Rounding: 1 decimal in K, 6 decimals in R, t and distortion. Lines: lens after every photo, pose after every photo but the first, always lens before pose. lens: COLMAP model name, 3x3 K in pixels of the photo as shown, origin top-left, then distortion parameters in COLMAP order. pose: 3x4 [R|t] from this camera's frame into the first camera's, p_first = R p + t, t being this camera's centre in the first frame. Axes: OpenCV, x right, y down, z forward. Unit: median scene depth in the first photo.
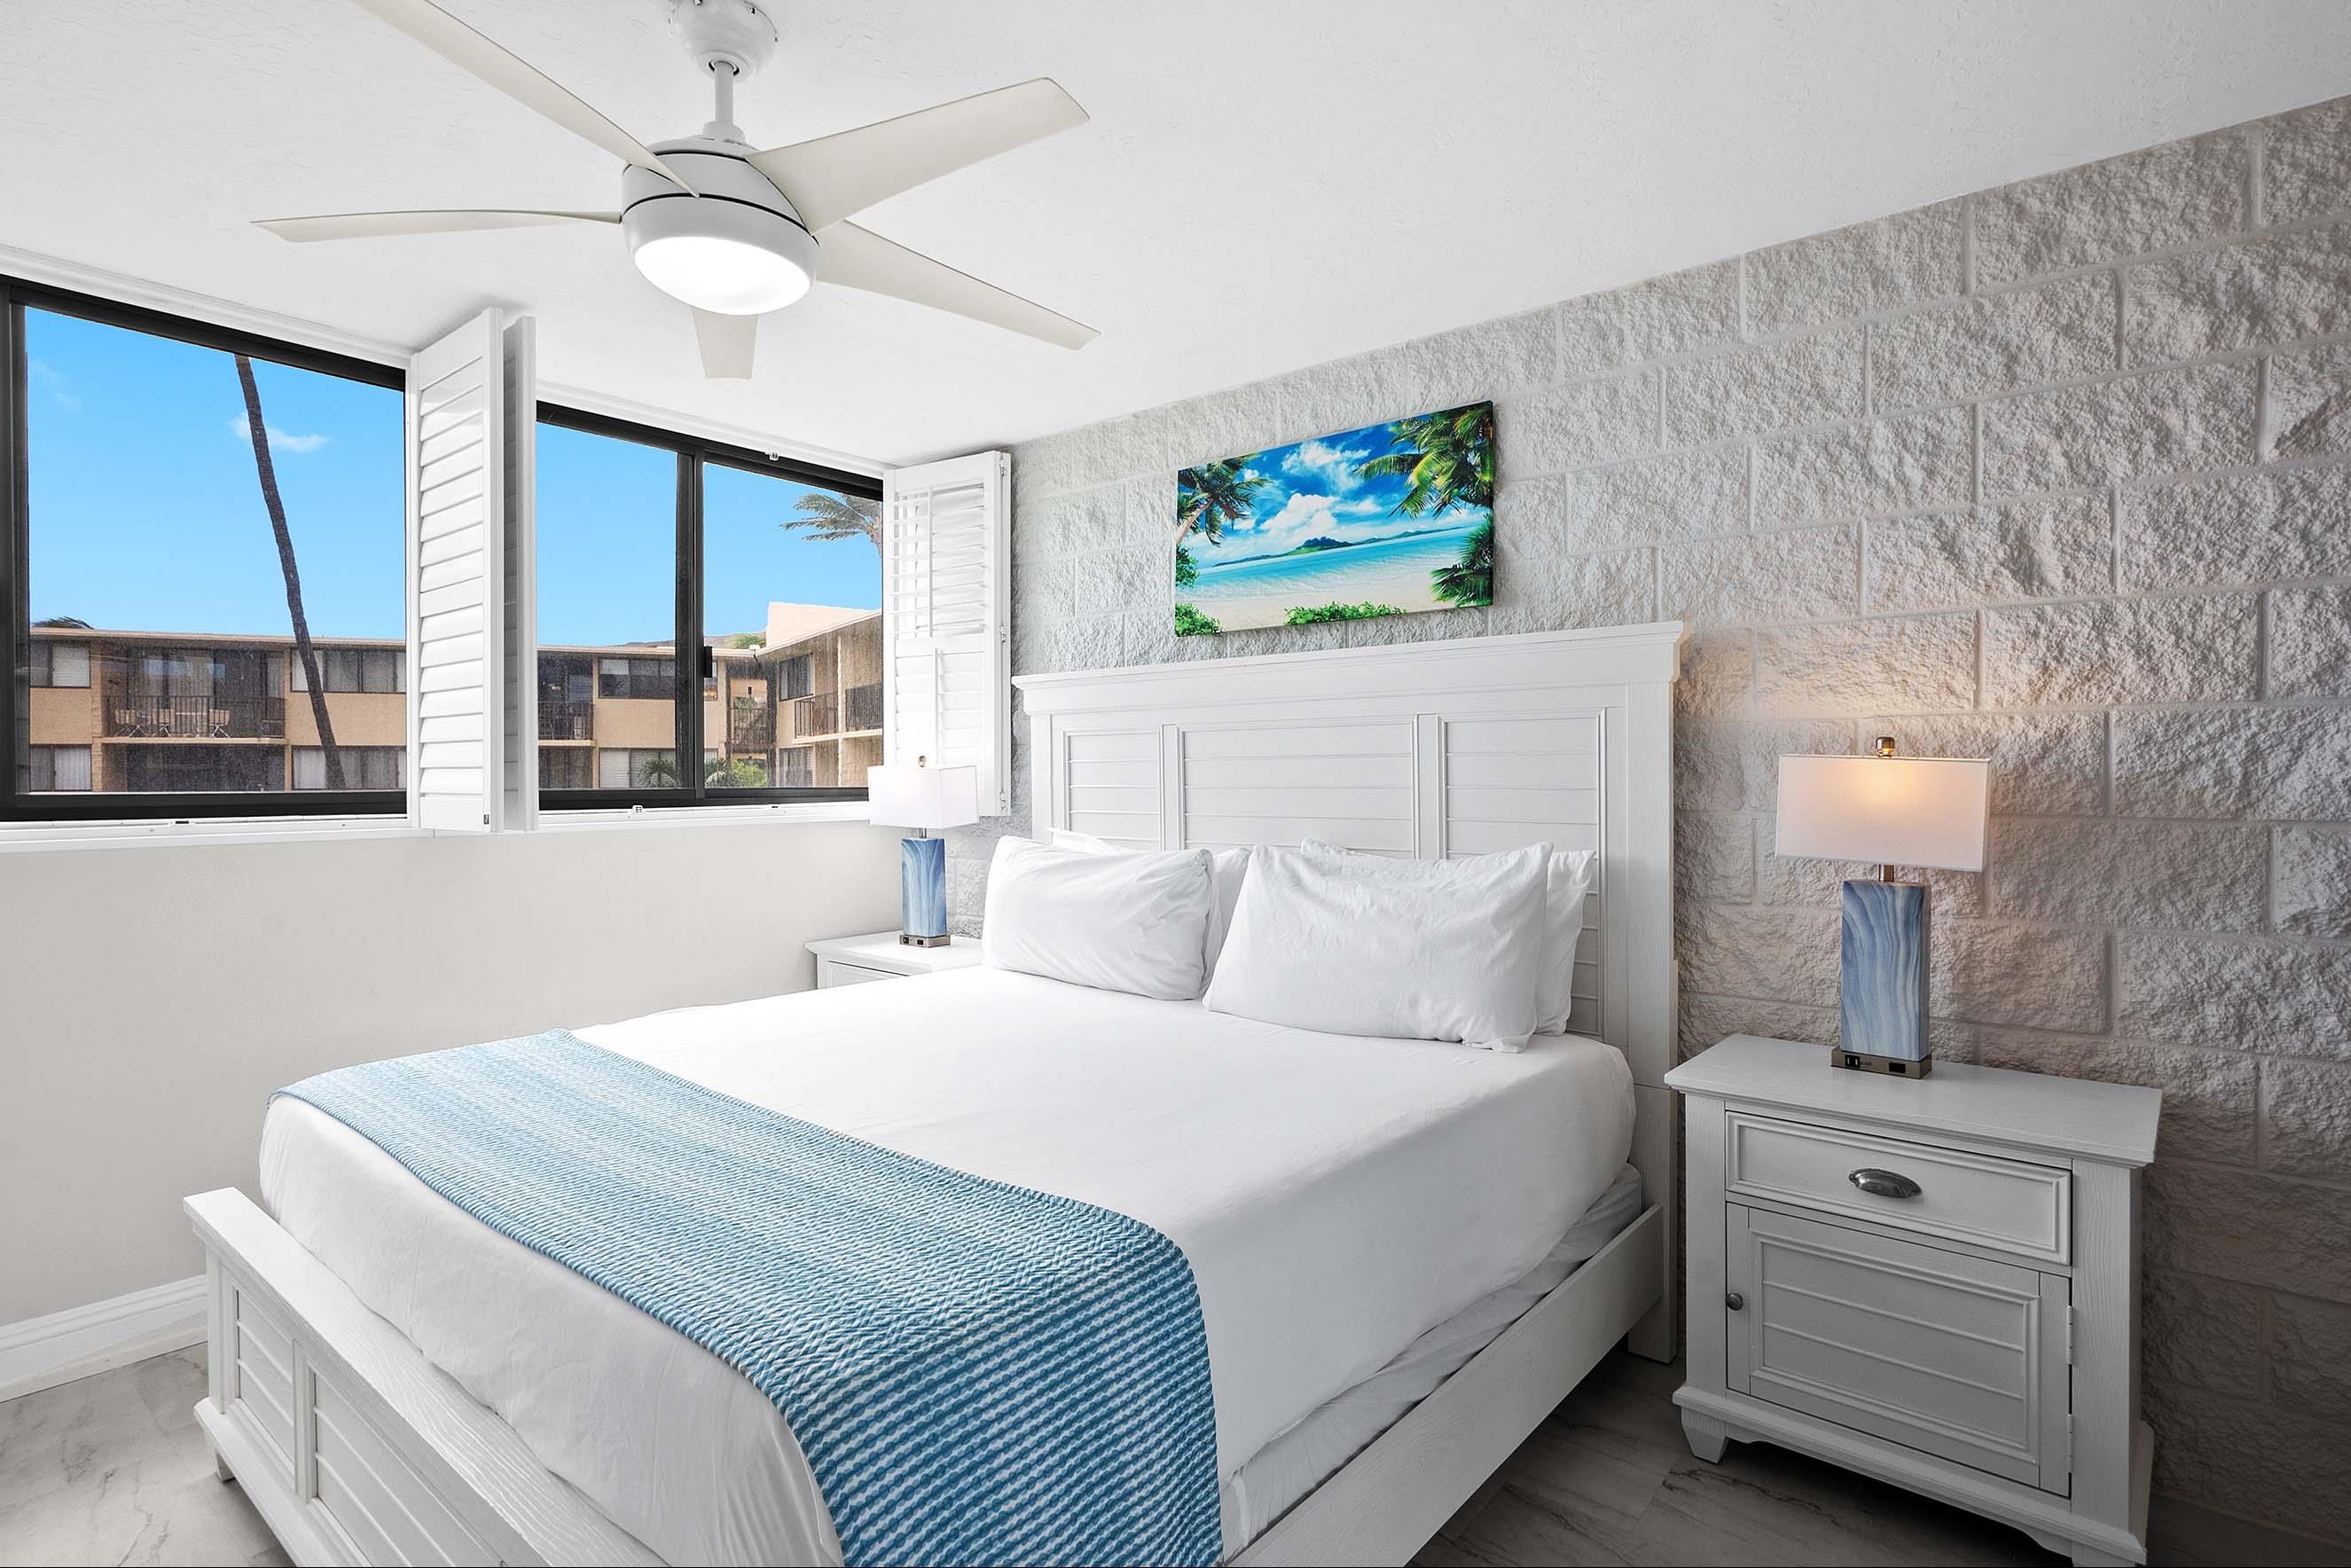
lens RADIAL K [[1177.7, 0, 1178.5], [0, 1177.7, 779.0], [0, 0, 1]] dist [-0.001642, 0.000726]
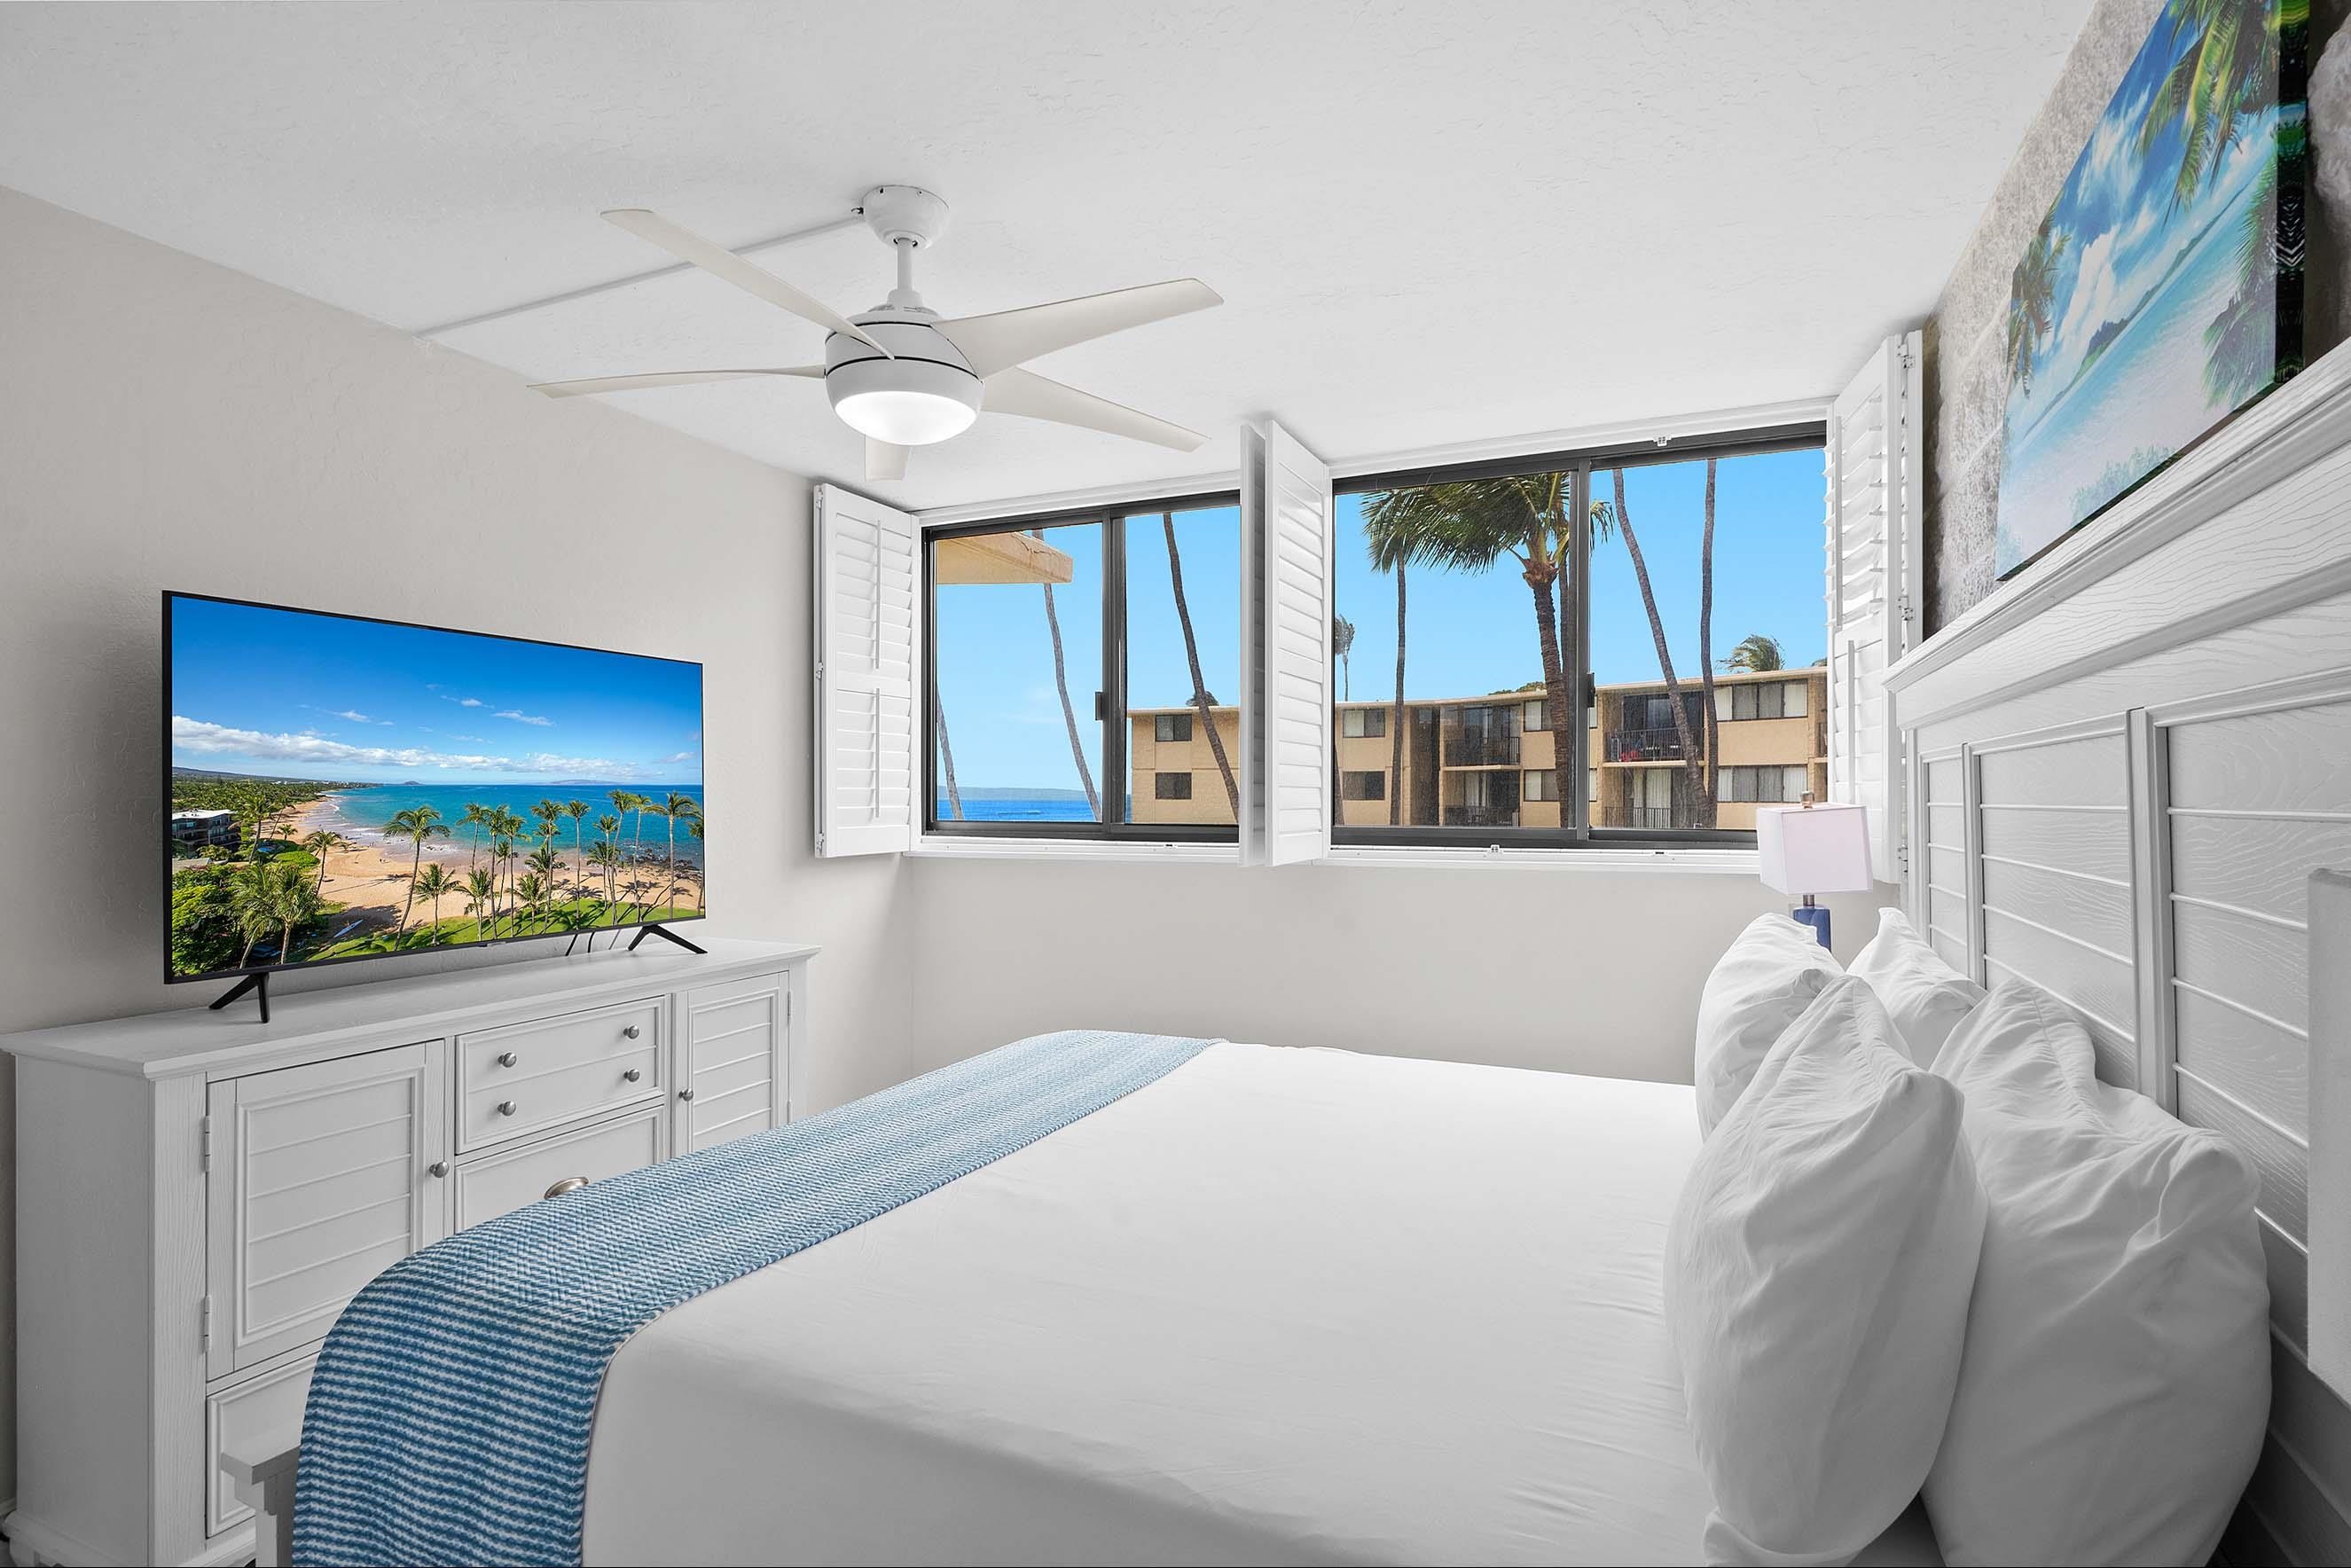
lens RADIAL K [[1177.7, 0, 1178.5], [0, 1177.7, 779.0], [0, 0, 1]] dist [-0.001642, 0.000726]
pose [[0.249655, -0.011055, -0.968272, 1.078585], [0.004443, 0.999937, -0.010271, -0.059114], [0.968325, -0.001738, 0.249689, 1.232876]]
